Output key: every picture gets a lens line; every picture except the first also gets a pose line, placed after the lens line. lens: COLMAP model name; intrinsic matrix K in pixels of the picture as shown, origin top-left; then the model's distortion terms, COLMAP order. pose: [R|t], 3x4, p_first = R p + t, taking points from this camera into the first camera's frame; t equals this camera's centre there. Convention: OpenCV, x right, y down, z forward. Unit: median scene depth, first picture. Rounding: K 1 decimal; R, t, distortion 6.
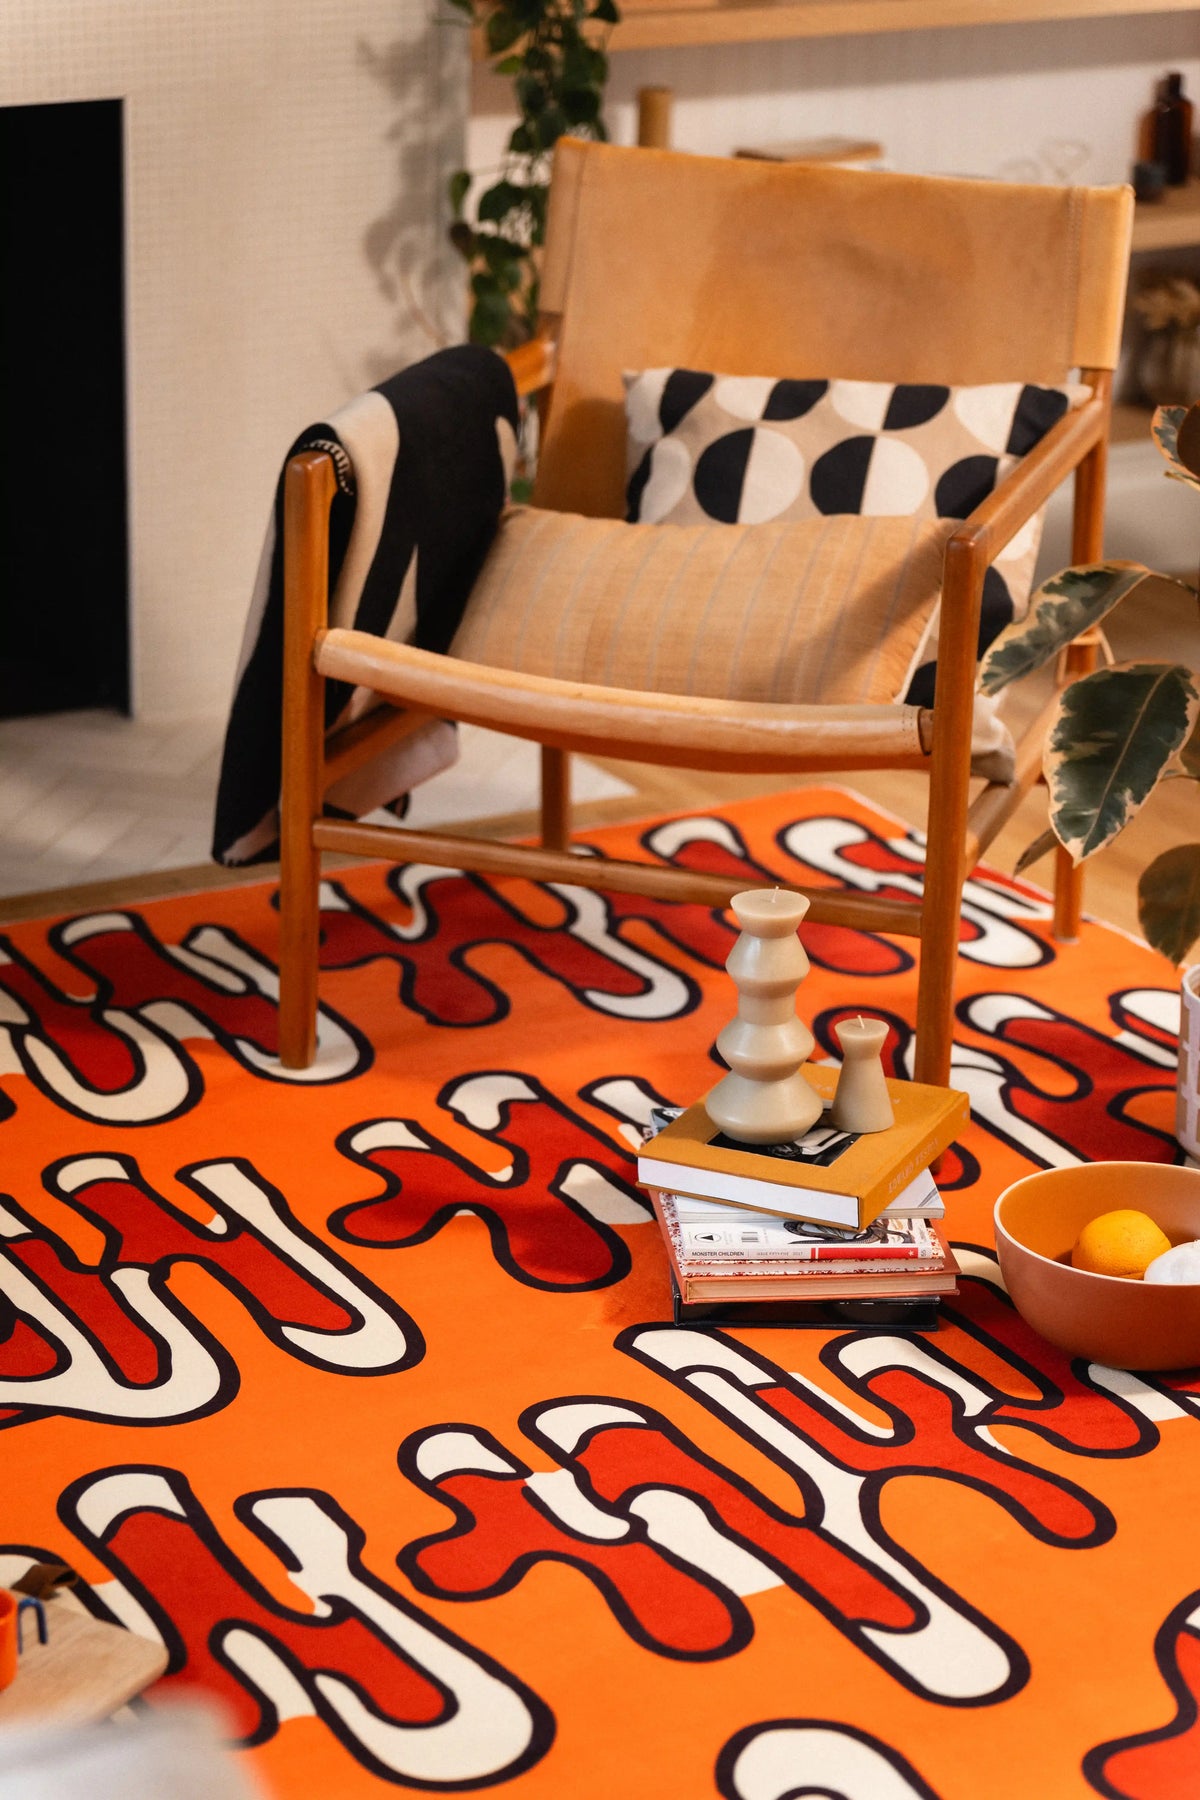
lens RADIAL K [[4180.5, 0, 623.7], [0, 4180.5, 935.4], [0, 0, 1]] dist [-0.047220, 0.000000]
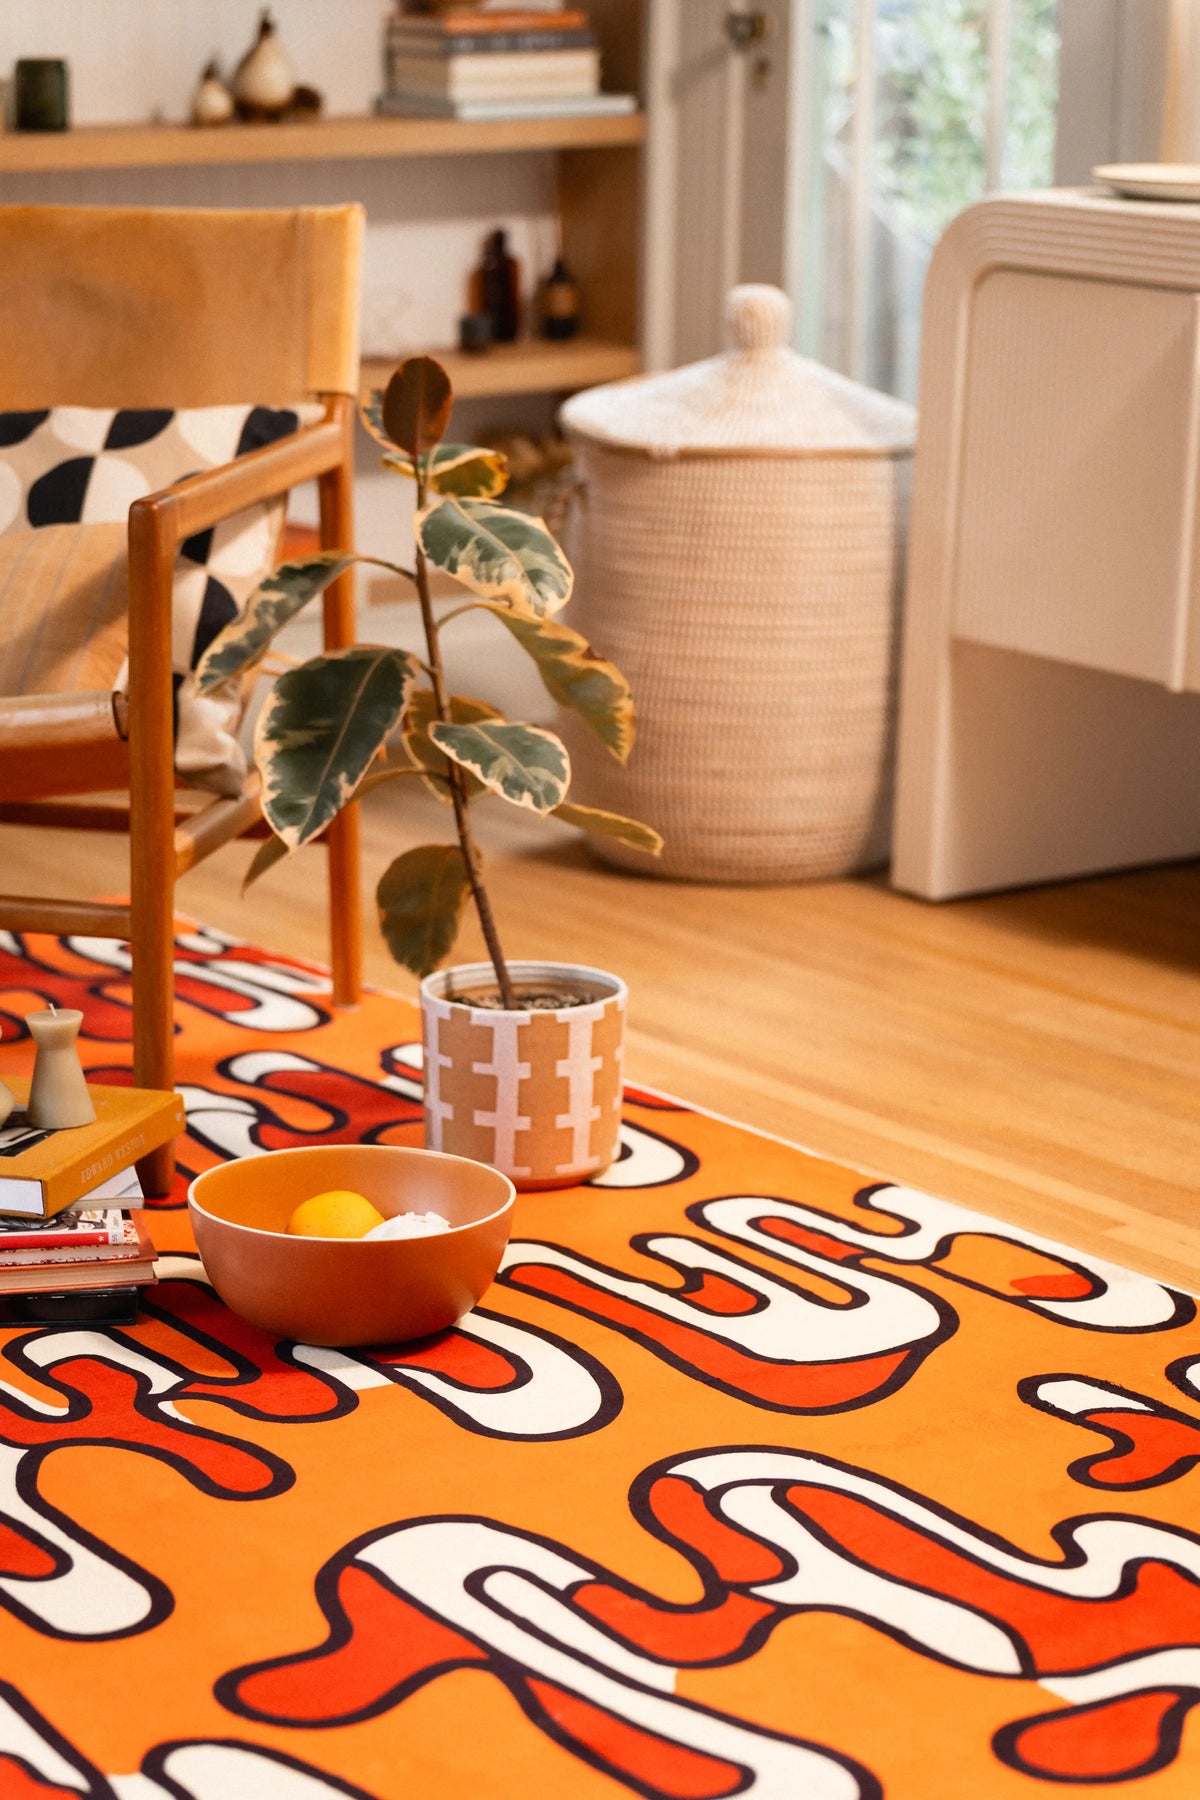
lens RADIAL K [[4180.5, 0, 603.5], [0, 4180.5, 900.8], [0, 0, 1]] dist [-0.047220, 0.000000]
pose [[0.994086, -0.037991, 0.101735, 0.078831], [0.048951, 0.993000, -0.107495, 0.095423], [-0.096939, 0.111840, 0.988987, 0.054873]]
